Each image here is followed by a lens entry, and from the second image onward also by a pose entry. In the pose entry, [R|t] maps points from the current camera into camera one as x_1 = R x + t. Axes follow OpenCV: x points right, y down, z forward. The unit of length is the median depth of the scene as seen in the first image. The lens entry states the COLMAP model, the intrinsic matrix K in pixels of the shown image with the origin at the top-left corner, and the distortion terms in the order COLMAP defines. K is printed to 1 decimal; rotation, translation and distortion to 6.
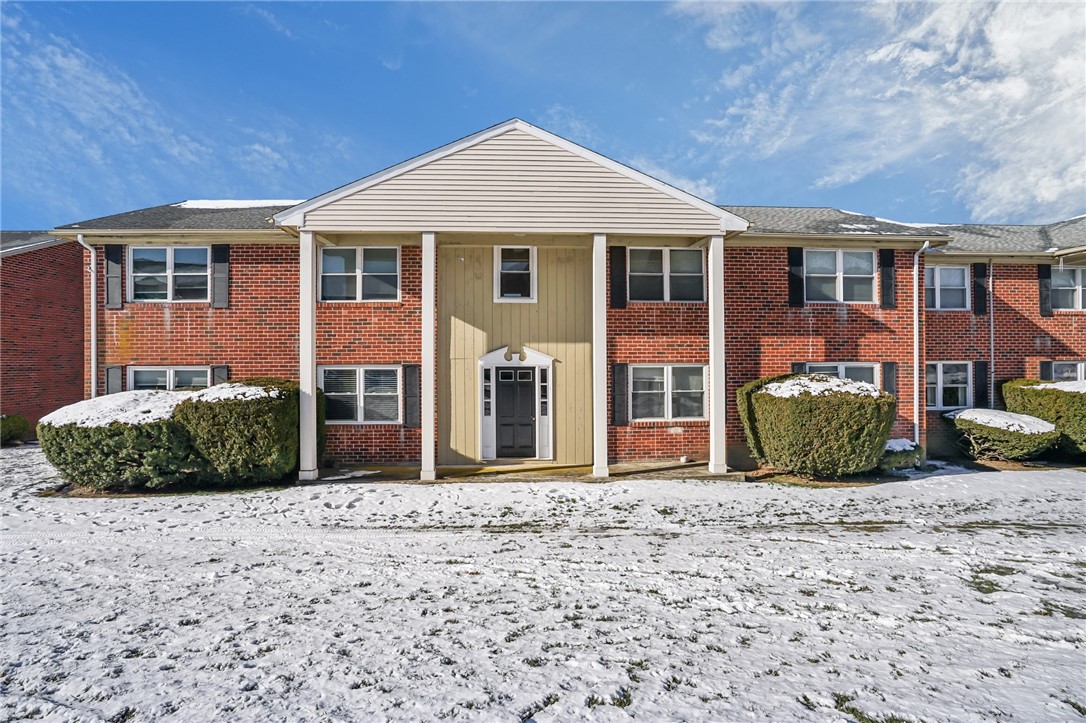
lens RADIAL K [[561.6, 0, 546.3], [0, 561.6, 364.5], [0, 0, 1]] dist [-0.058874, 0.029266]
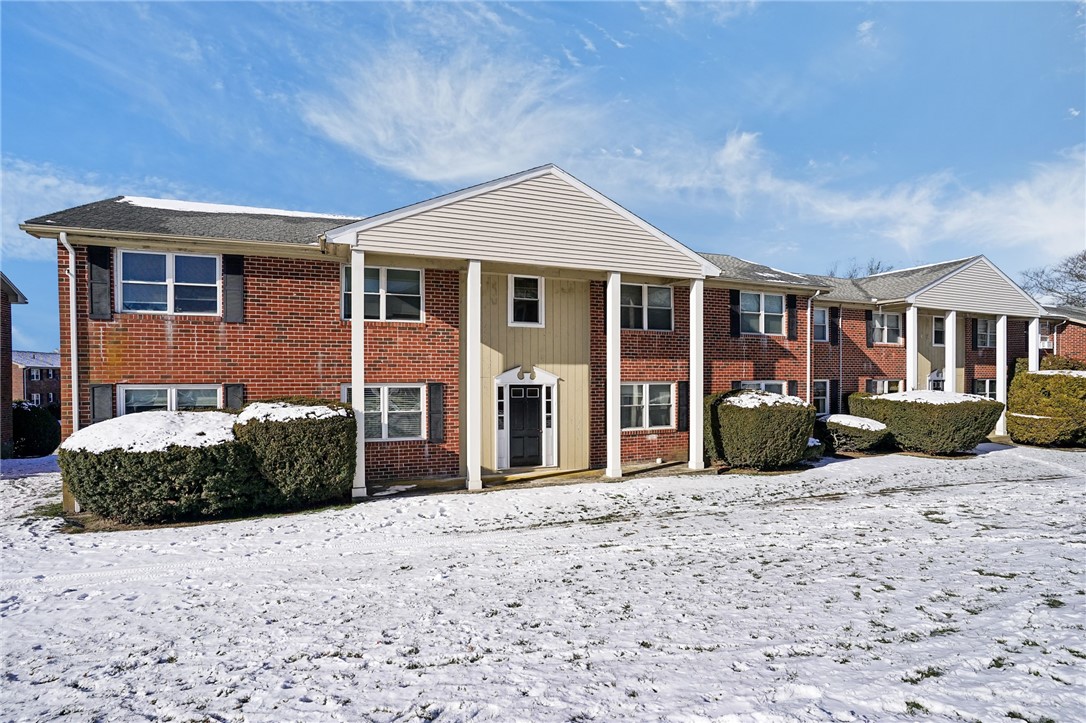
lens RADIAL K [[544.8, 0, 569.8], [0, 544.8, 383.2], [0, 0, 1]] dist [-0.056724, 0.019878]
pose [[0.942255, -0.002008, 0.334891, -0.364589], [0.001778, 0.999998, 0.000995, 0.000585], [-0.334892, -0.000342, 0.942256, -0.047221]]
